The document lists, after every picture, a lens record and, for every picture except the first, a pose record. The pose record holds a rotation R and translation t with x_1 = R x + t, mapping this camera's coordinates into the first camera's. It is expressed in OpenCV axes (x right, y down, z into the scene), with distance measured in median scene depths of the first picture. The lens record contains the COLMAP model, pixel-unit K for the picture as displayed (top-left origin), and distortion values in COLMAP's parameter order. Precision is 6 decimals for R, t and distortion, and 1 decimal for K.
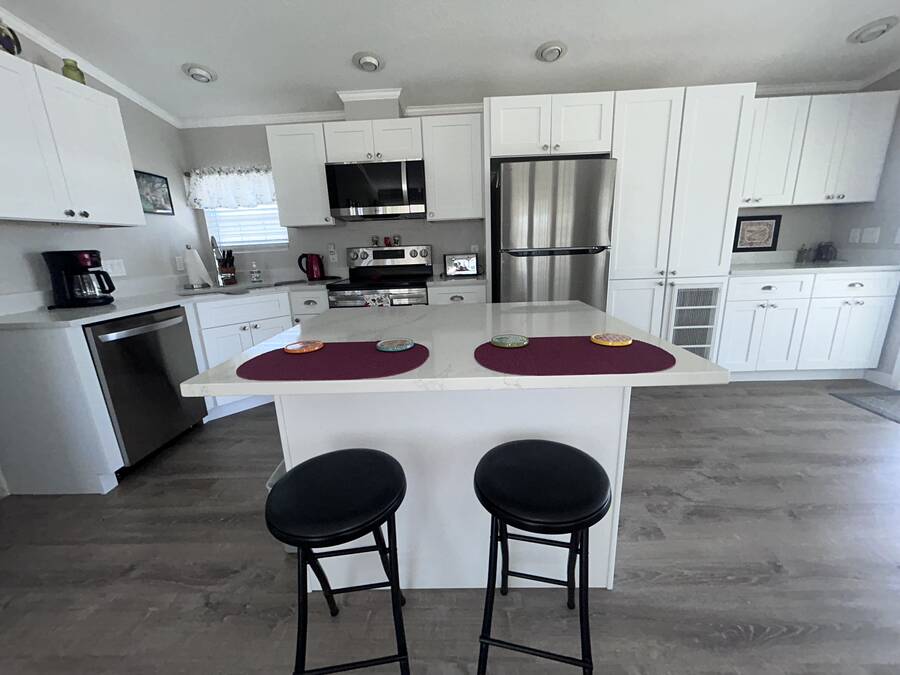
lens RADIAL K [[361.4, 0, 451.5], [0, 361.4, 334.2], [0, 0, 1]] dist [0.001470, 0.000290]
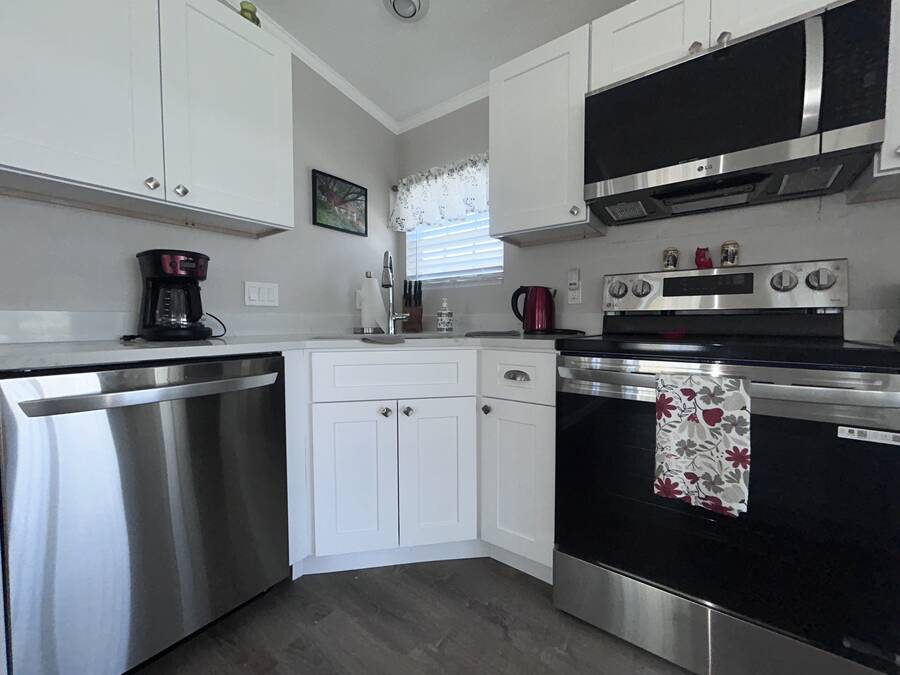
lens RADIAL K [[361.4, 0, 451.5], [0, 361.4, 334.2], [0, 0, 1]] dist [0.001470, 0.000290]
pose [[0.818906, 0.057874, -0.571002, -0.193691], [-0.165765, 0.976352, -0.138775, -0.059624], [0.549467, 0.208296, 0.809134, 0.556102]]
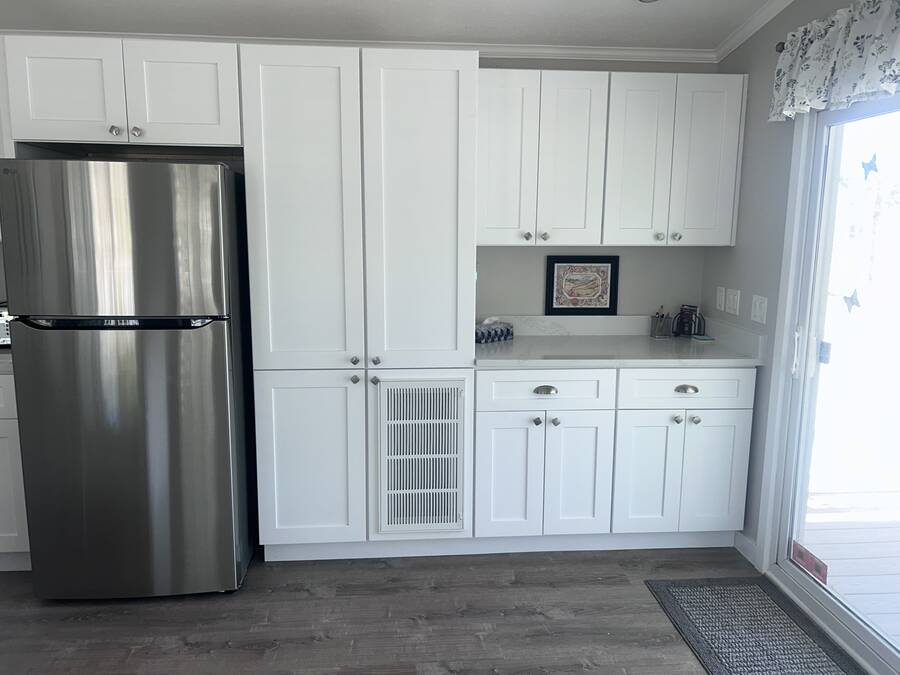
lens RADIAL K [[662.8, 0, 447.3], [0, 662.8, 333.8], [0, 0, 1]] dist [0.024226, -0.002808]
pose [[0.993473, 0.026786, 0.110880, 0.554536], [-0.017223, 0.996119, -0.086320, -0.113322], [-0.112762, 0.083847, 0.990078, -0.022230]]
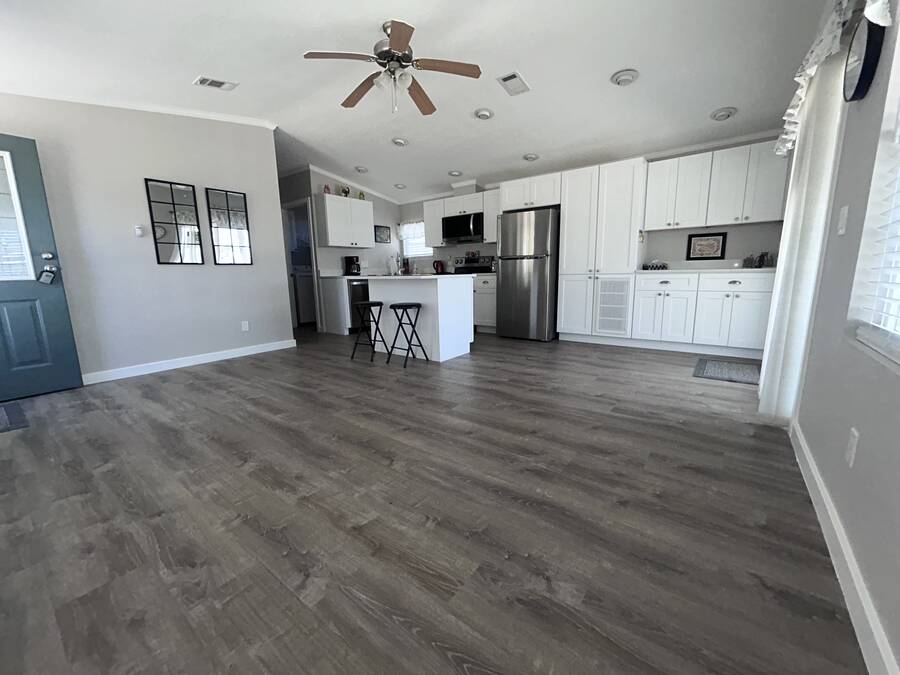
lens RADIAL K [[361.4, 0, 451.5], [0, 361.4, 334.2], [0, 0, 1]] dist [0.001470, 0.000290]
pose [[0.814157, 0.120193, -0.568069, 0.946385], [-0.150698, 0.988556, -0.006821, 0.204292], [0.560748, 0.091161, 0.822953, -0.630539]]
